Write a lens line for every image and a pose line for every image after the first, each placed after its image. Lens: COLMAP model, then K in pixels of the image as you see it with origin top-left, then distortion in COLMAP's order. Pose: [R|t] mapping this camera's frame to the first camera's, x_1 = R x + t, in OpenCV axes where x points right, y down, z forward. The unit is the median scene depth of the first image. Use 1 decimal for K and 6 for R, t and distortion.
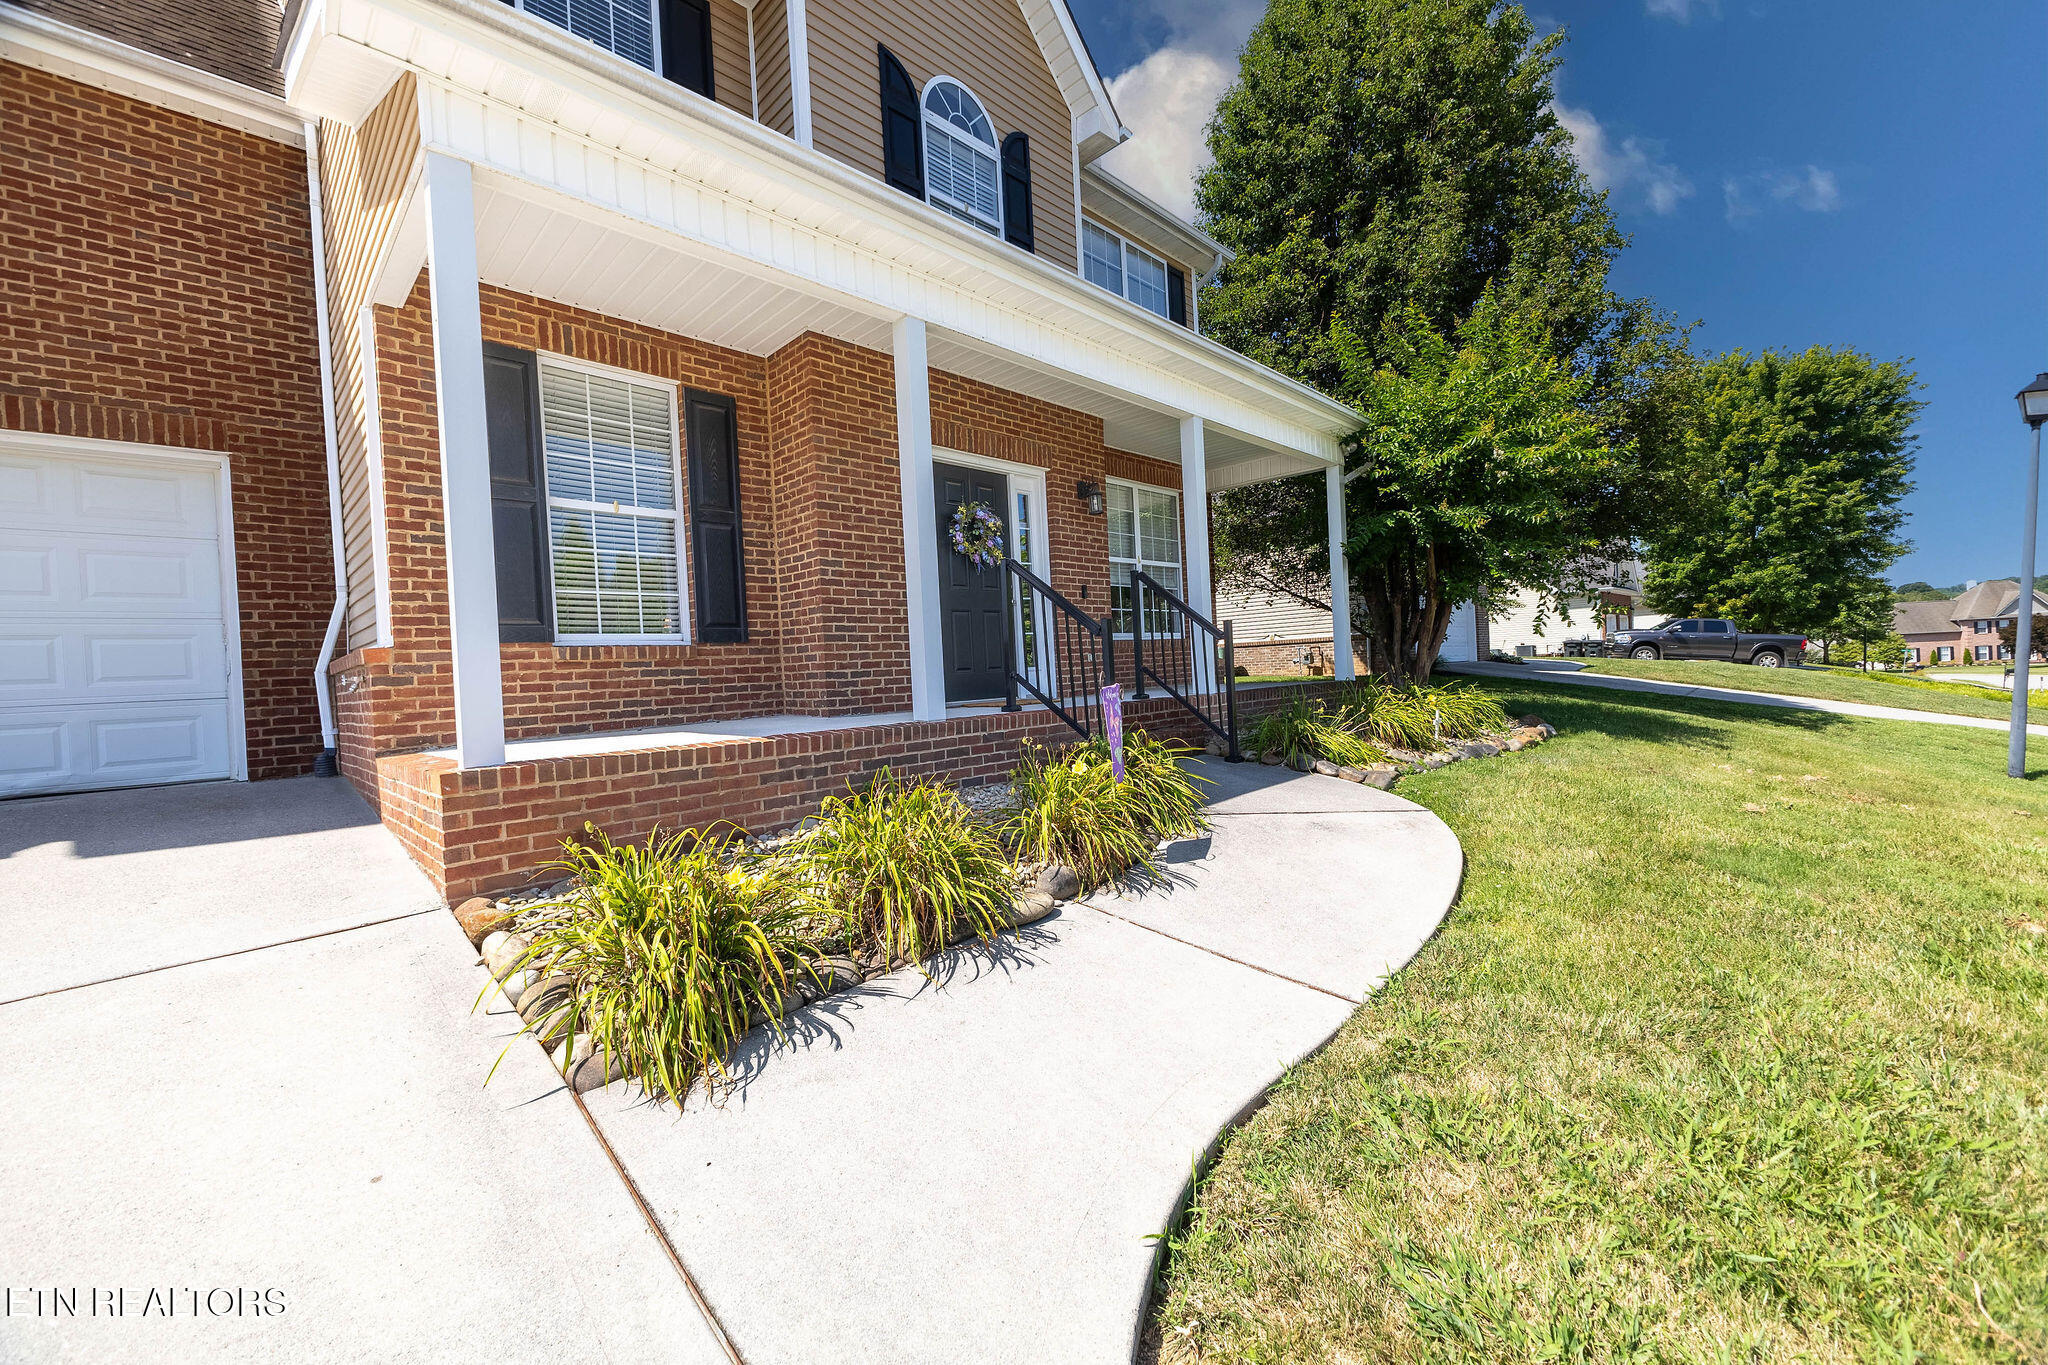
lens RADIAL K [[804.2, 0, 1024.0], [0, 804.2, 682.5], [0, 0, 1]] dist [0.011065, -0.000111]
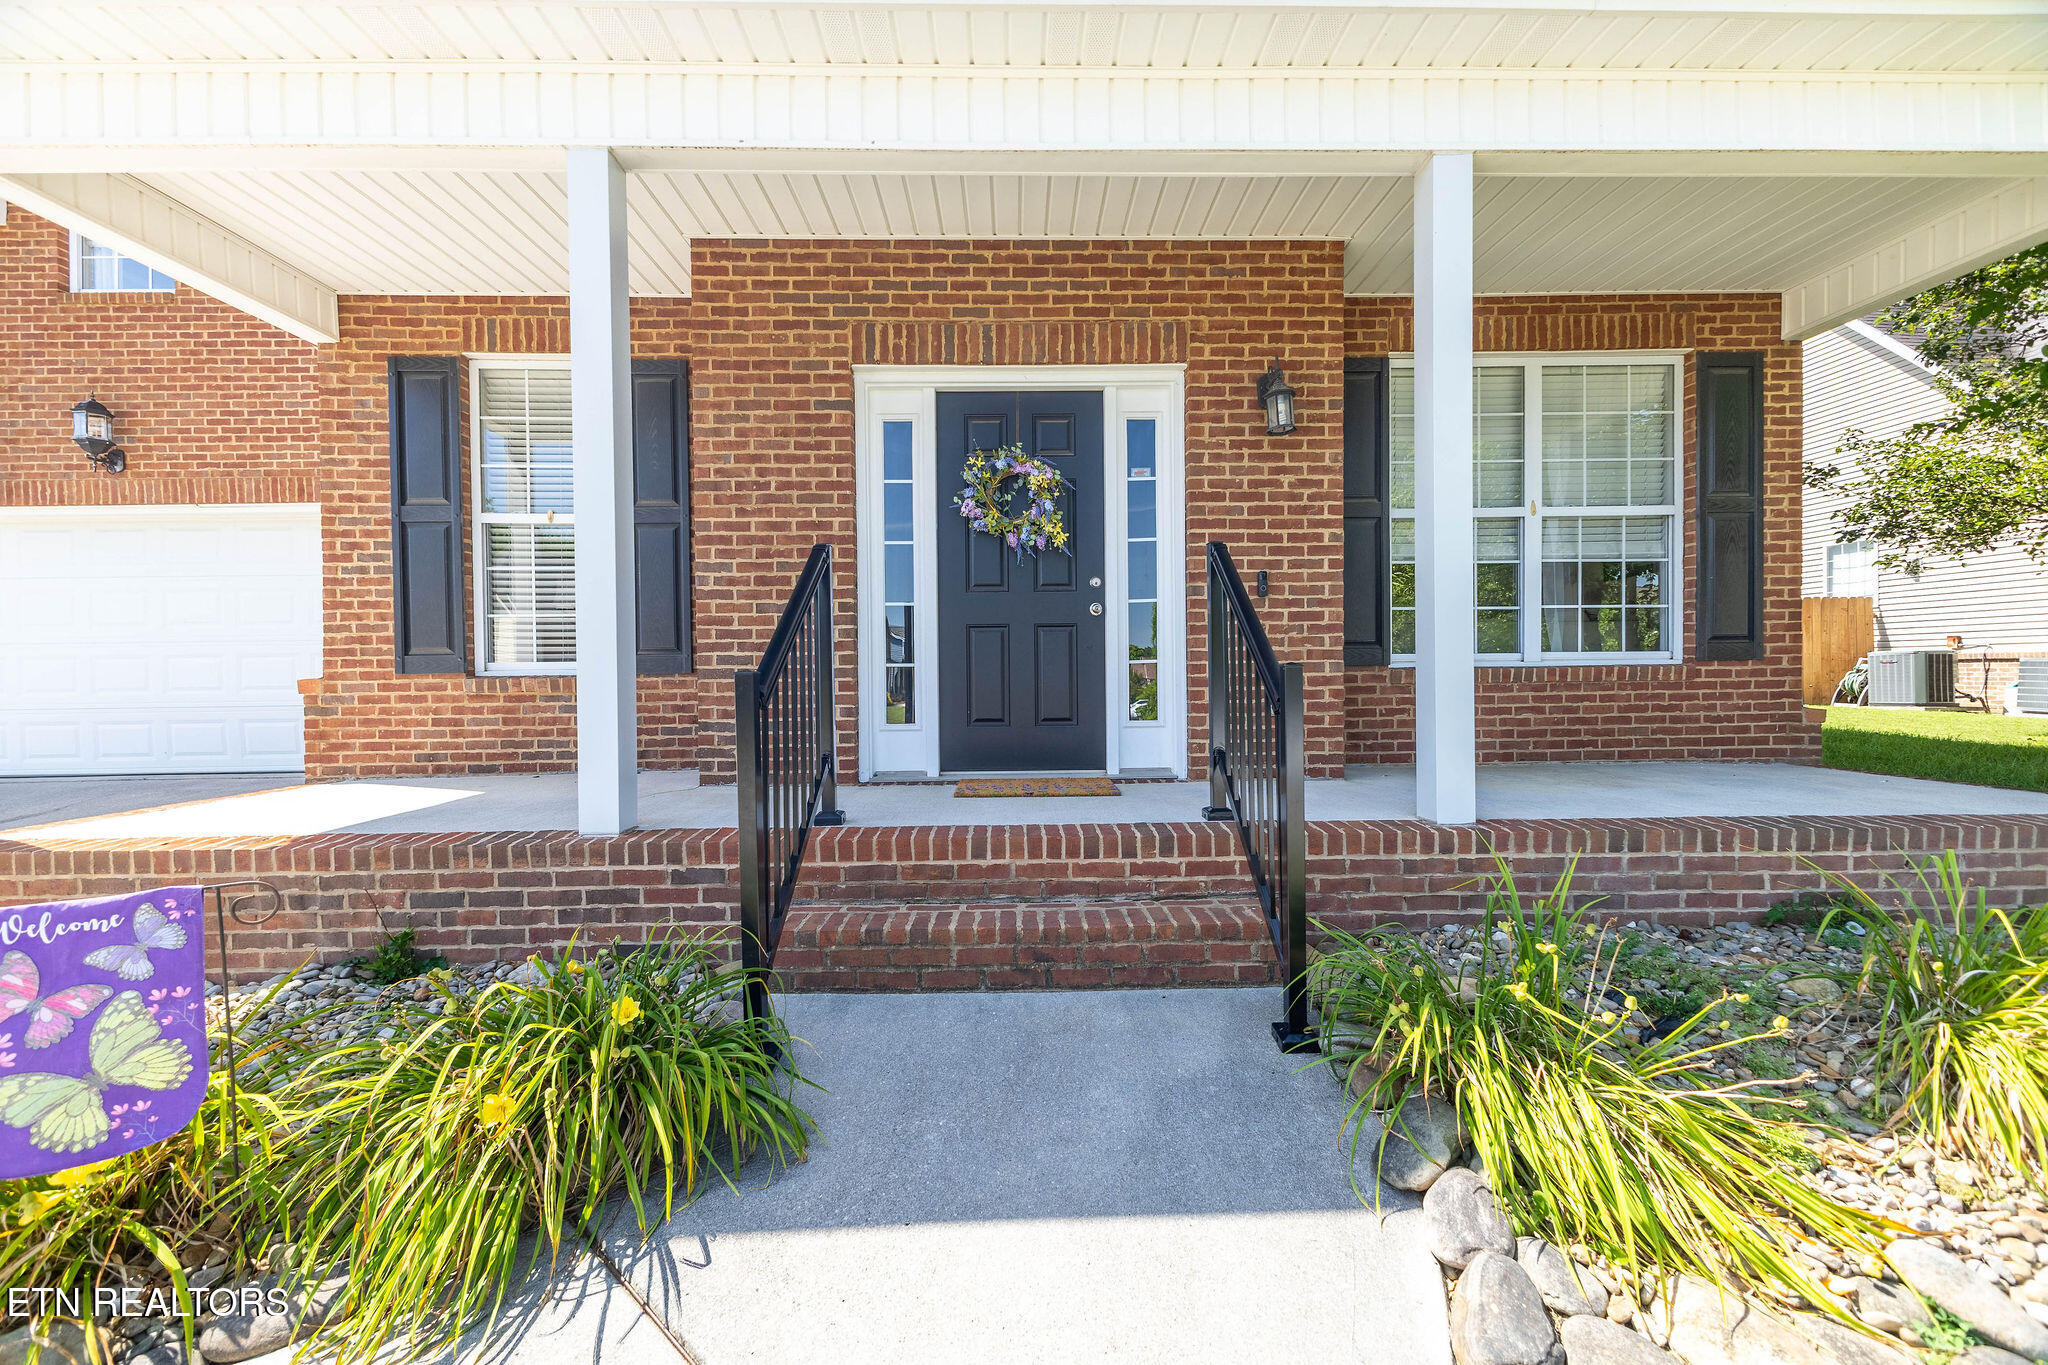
lens RADIAL K [[804.2, 0, 1024.0], [0, 804.2, 682.5], [0, 0, 1]] dist [0.011065, -0.000111]
pose [[0.719123, 0.049873, -0.693091, 0.506734], [-0.035103, 0.998755, 0.035447, -0.093354], [0.693996, -0.001161, 0.719978, 0.773965]]
